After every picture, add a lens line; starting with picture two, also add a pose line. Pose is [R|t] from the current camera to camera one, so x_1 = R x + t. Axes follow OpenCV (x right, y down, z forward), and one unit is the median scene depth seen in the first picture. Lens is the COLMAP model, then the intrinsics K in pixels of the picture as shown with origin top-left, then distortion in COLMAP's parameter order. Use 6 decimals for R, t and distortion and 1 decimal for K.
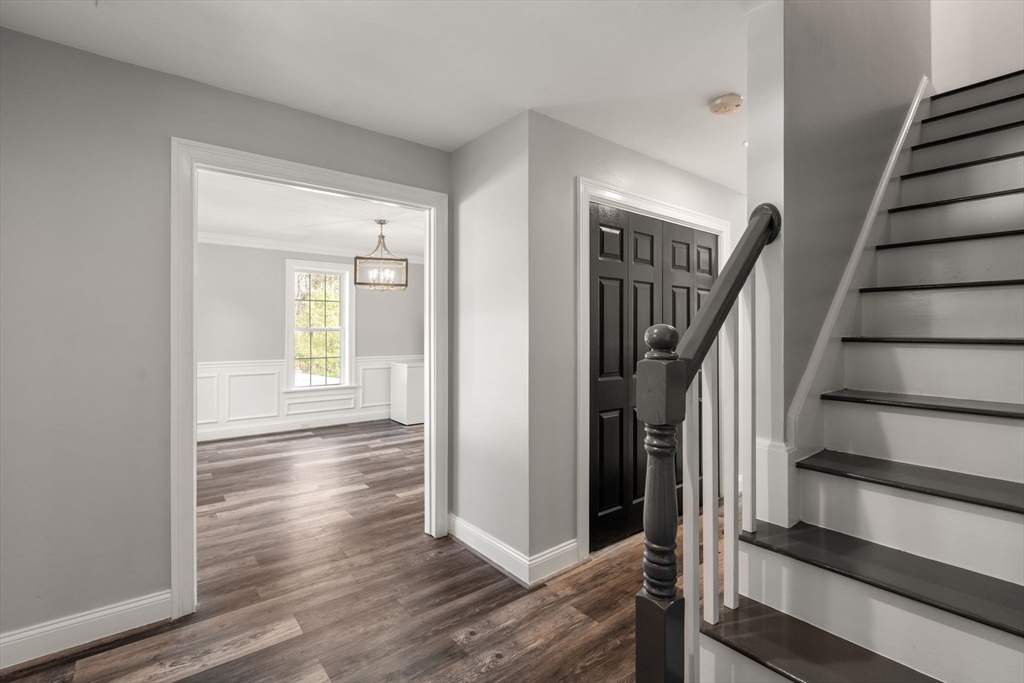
lens RADIAL K [[467.1, 0, 502.4], [0, 467.1, 335.0], [0, 0, 1]] dist [0.002323, -0.000089]
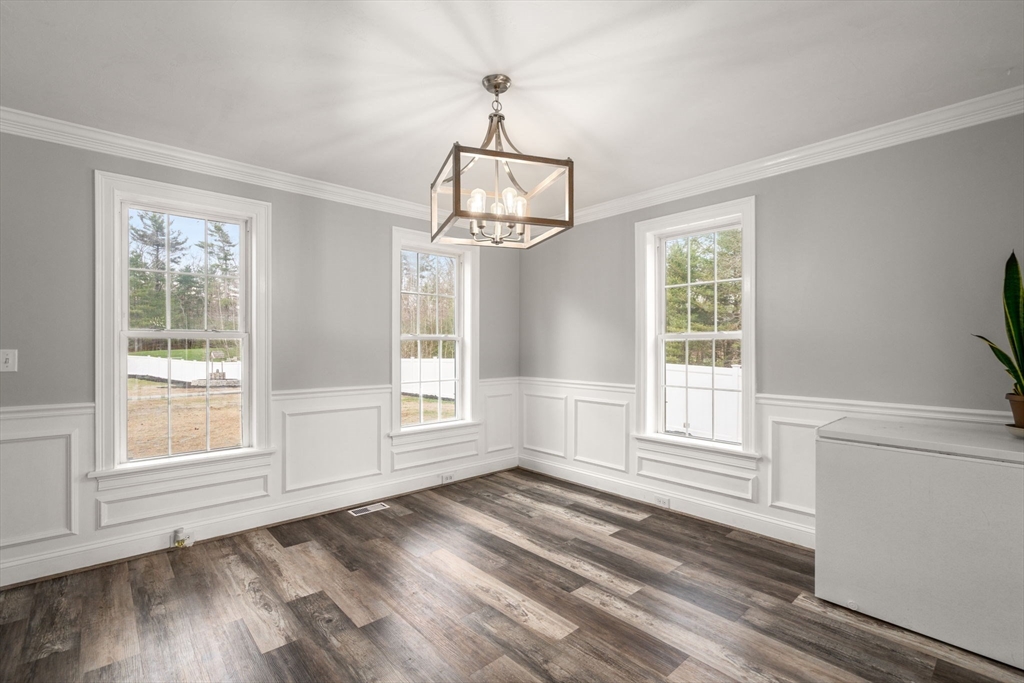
lens RADIAL K [[467.4, 0, 516.4], [0, 467.4, 347.4], [0, 0, 1]] dist [0.002438, 0.000457]
pose [[0.063888, 0.000463, -0.997957, 0.147889], [-0.002702, 0.999996, 0.000291, 0.002683], [0.997953, 0.002678, 0.063889, 0.810268]]
